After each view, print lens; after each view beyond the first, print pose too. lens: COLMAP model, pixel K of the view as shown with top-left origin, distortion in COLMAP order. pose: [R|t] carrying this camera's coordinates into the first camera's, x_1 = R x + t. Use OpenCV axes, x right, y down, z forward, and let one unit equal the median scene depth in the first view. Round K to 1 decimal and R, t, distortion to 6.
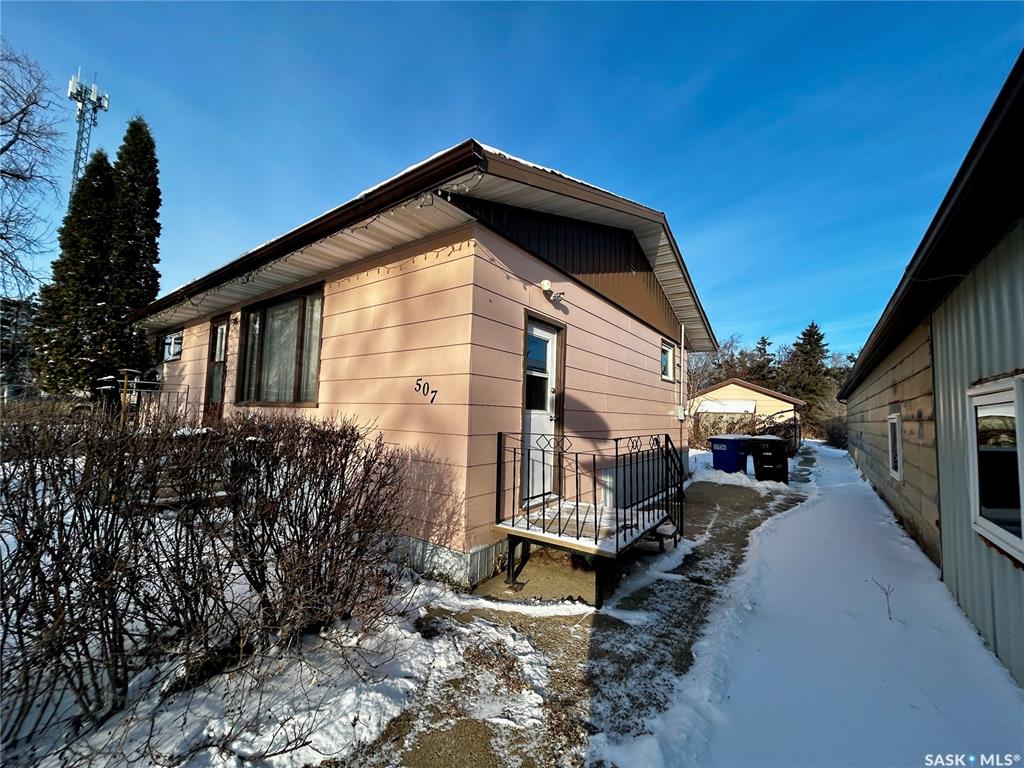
lens RADIAL K [[410.8, 0, 511.1], [0, 410.8, 384.3], [0, 0, 1]] dist [-0.002883, 0.000578]
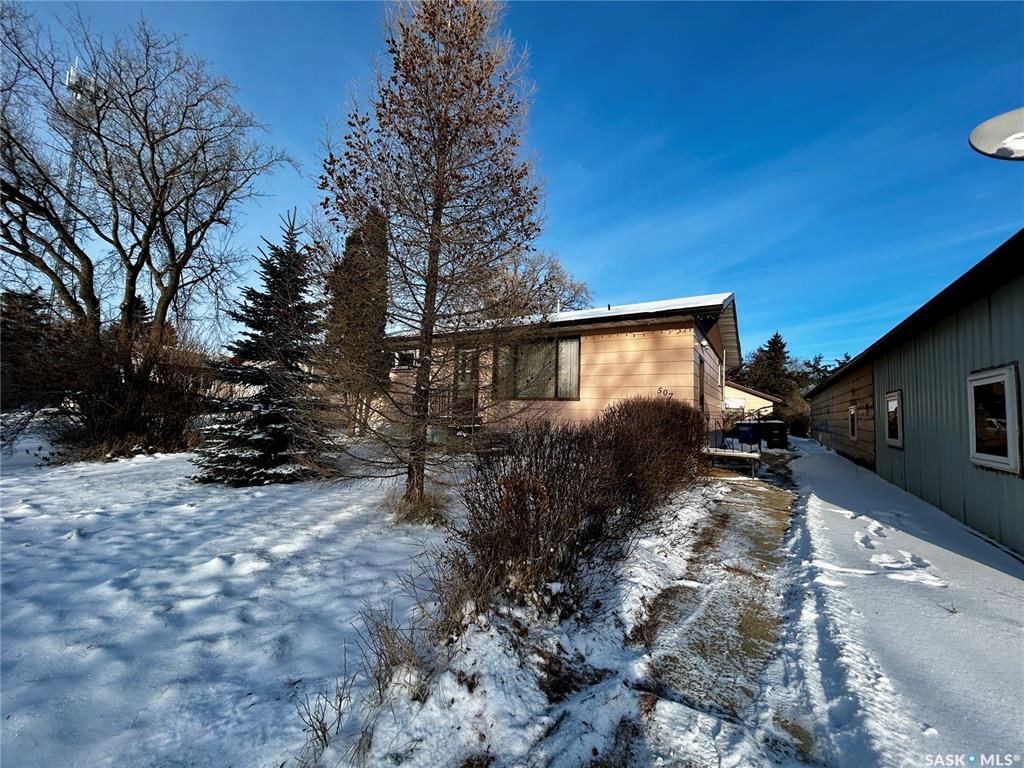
lens RADIAL K [[410.8, 0, 513.1], [0, 410.8, 384.3], [0, 0, 1]] dist [-0.002883, 0.000578]
pose [[0.996397, 0.008982, 0.084333, -0.574204], [-0.009627, 0.999927, 0.007246, -0.019600], [-0.084262, -0.008032, 0.996411, -0.546977]]
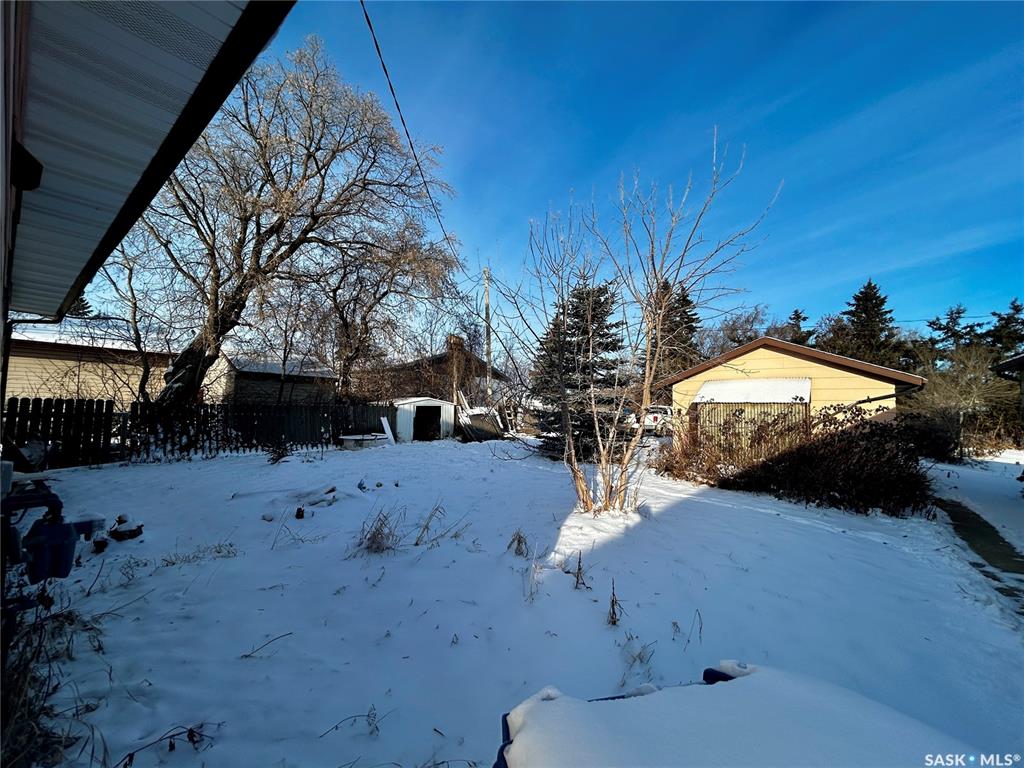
lens RADIAL K [[410.8, 0, 505.6], [0, 410.8, 383.5], [0, 0, 1]] dist [-0.002883, 0.000578]
pose [[0.998474, -0.015844, -0.052906, 0.585164], [0.015962, 0.999871, 0.001808, 0.092575], [0.052871, -0.002650, 0.998598, 1.121891]]
